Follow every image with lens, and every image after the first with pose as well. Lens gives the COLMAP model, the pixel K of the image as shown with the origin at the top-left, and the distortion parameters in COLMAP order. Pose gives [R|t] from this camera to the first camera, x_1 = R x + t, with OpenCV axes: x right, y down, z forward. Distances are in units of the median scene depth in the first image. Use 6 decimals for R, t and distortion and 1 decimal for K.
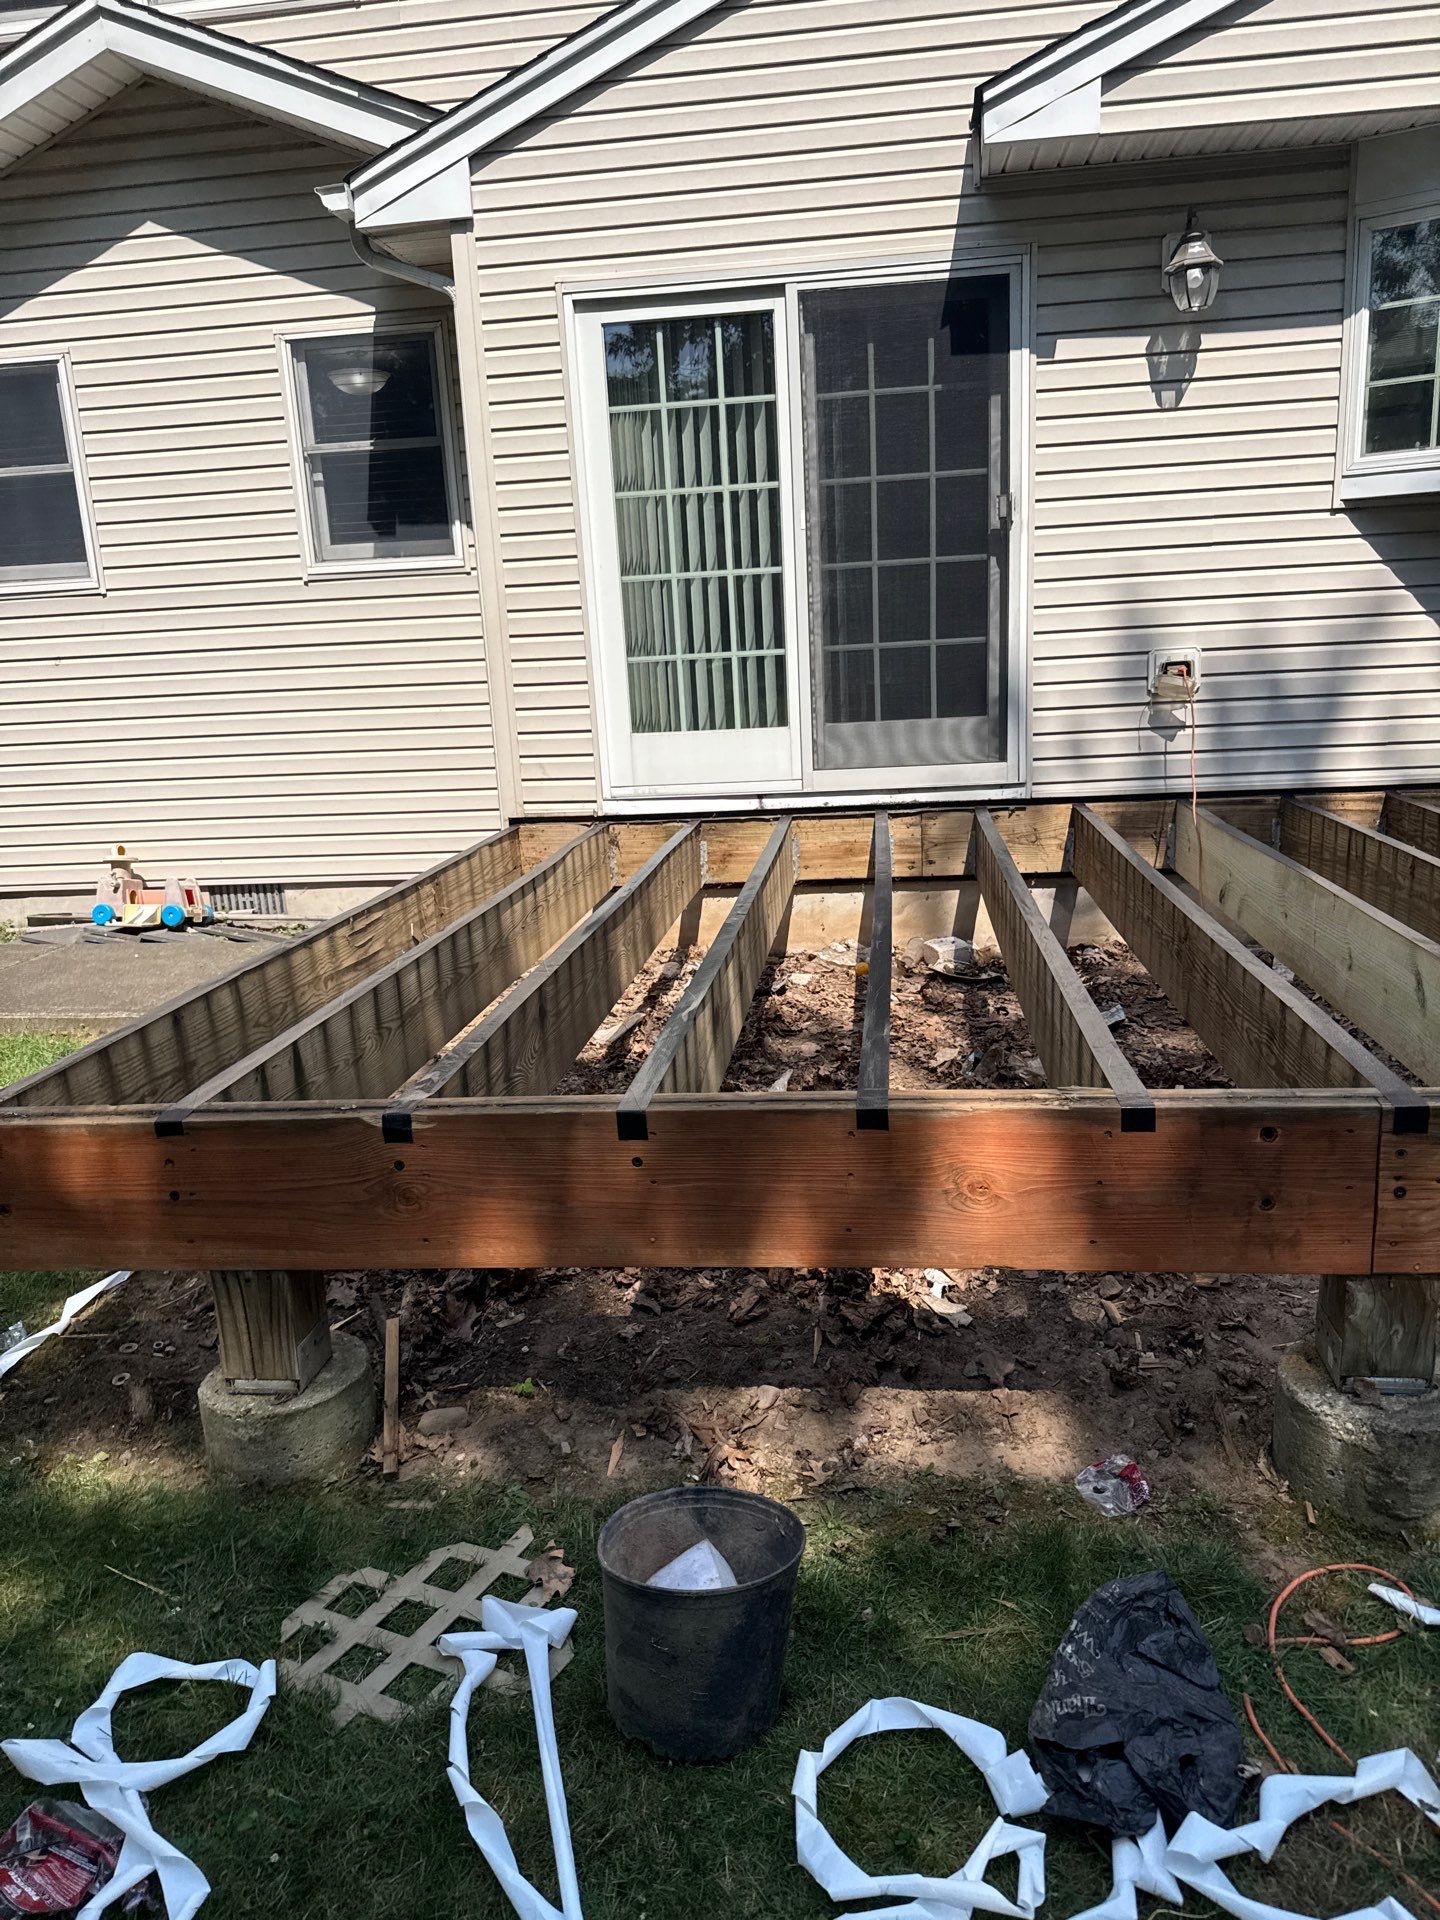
lens RADIAL K [[1335.2, 0, 720.5], [0, 1335.2, 969.0], [0, 0, 1]] dist [-0.006499, -0.003350]
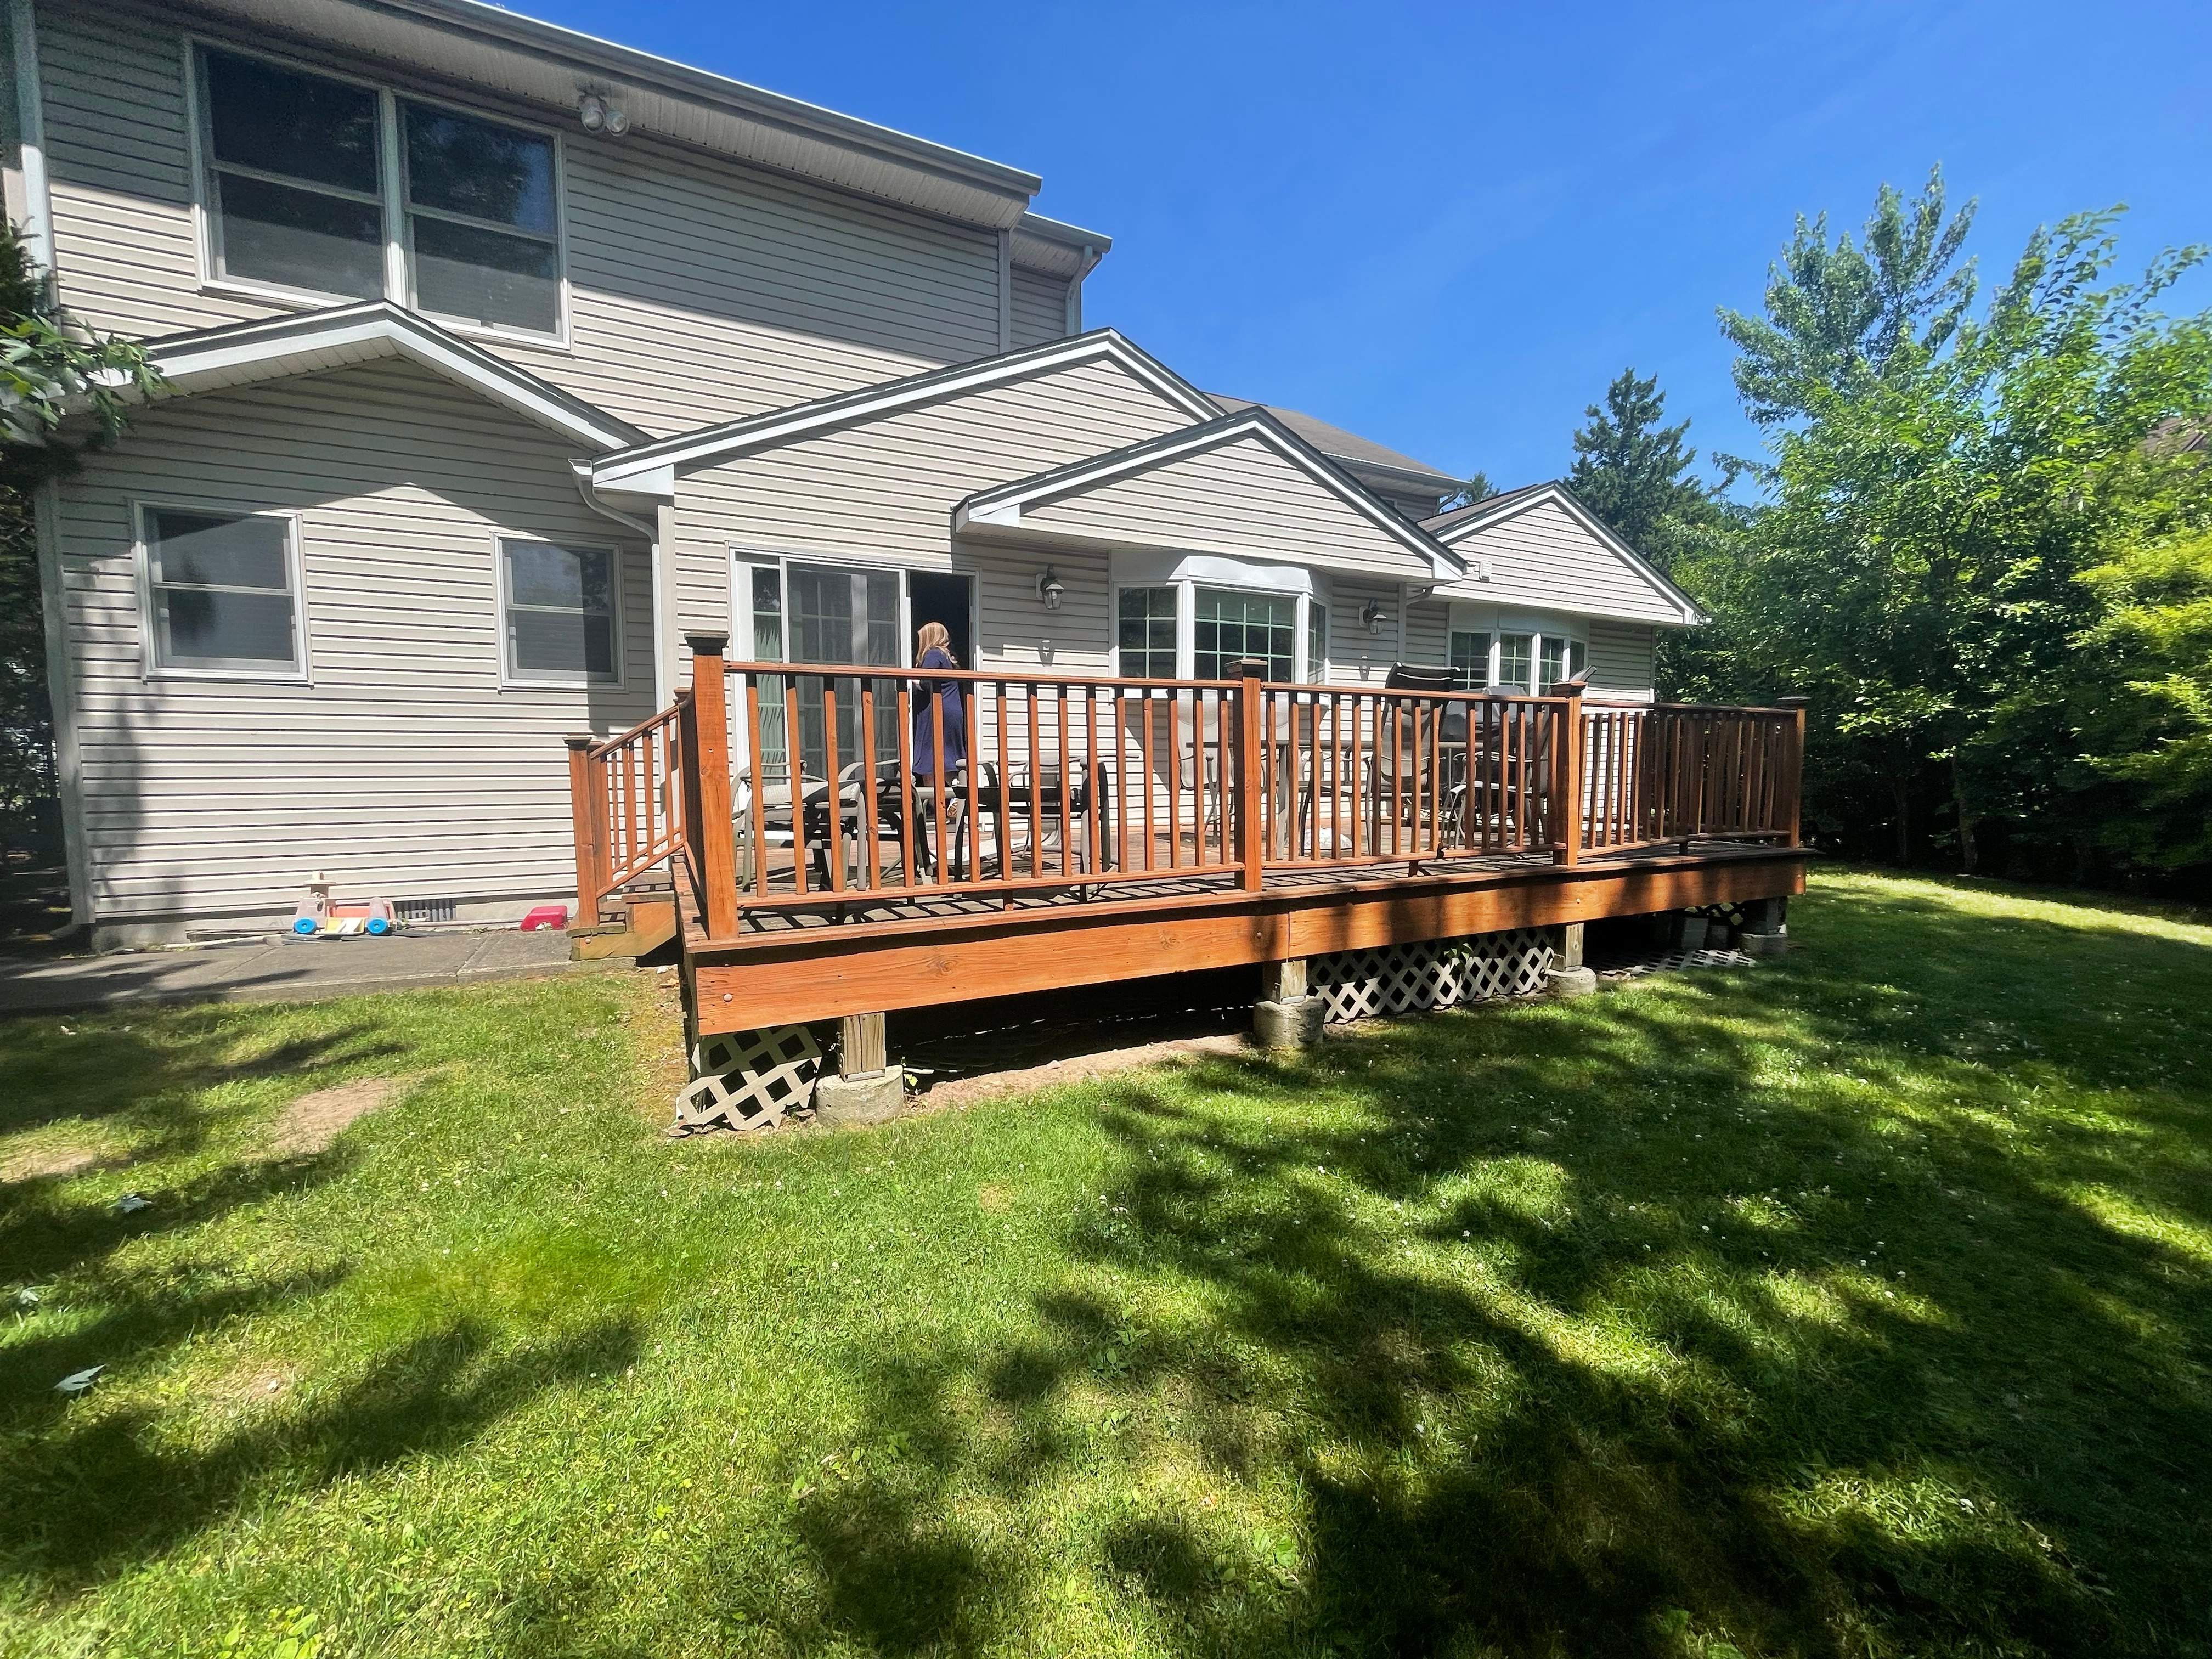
lens RADIAL K [[894.4, 0, 1103.6], [0, 894.4, 821.8], [0, 0, 1]] dist [0.009121, -0.000077]
pose [[0.830725, 0.009852, 0.556596, -0.384877], [0.099750, 0.981027, -0.166243, 0.098925], [-0.547673, 0.193623, 0.813980, -0.171345]]
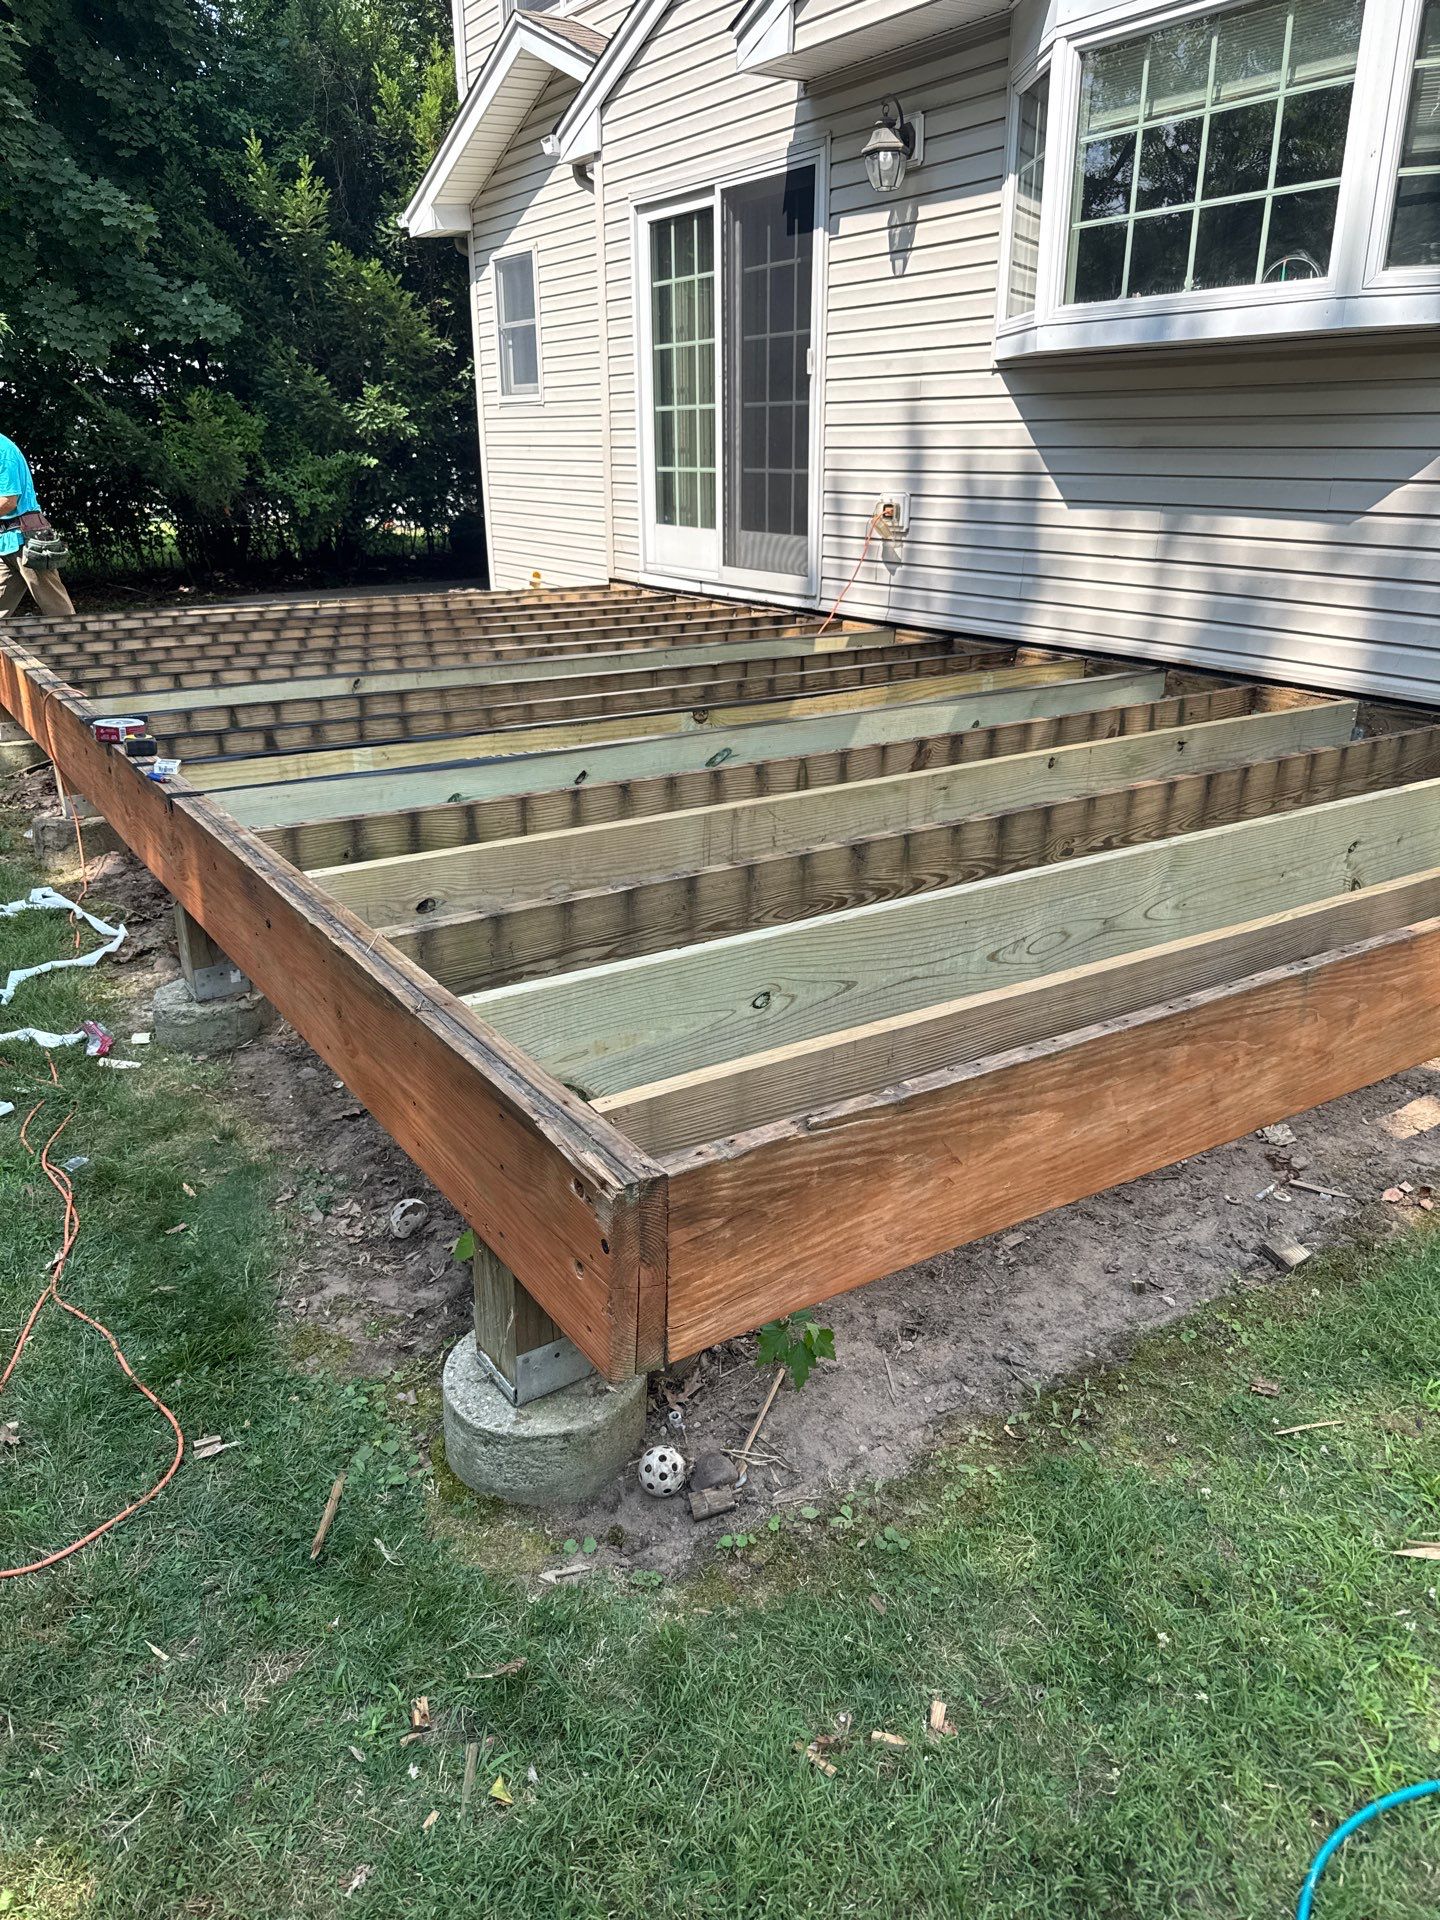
lens RADIAL K [[1349.4, 0, 712.8], [0, 1349.4, 968.9], [0, 0, 1]] dist [-0.004958, -0.005246]
pose [[0.645801, 0.321672, -0.692436, 1.267191], [-0.218367, 0.946850, 0.236200, -0.095784], [0.731612, -0.001333, 0.681720, 0.090335]]
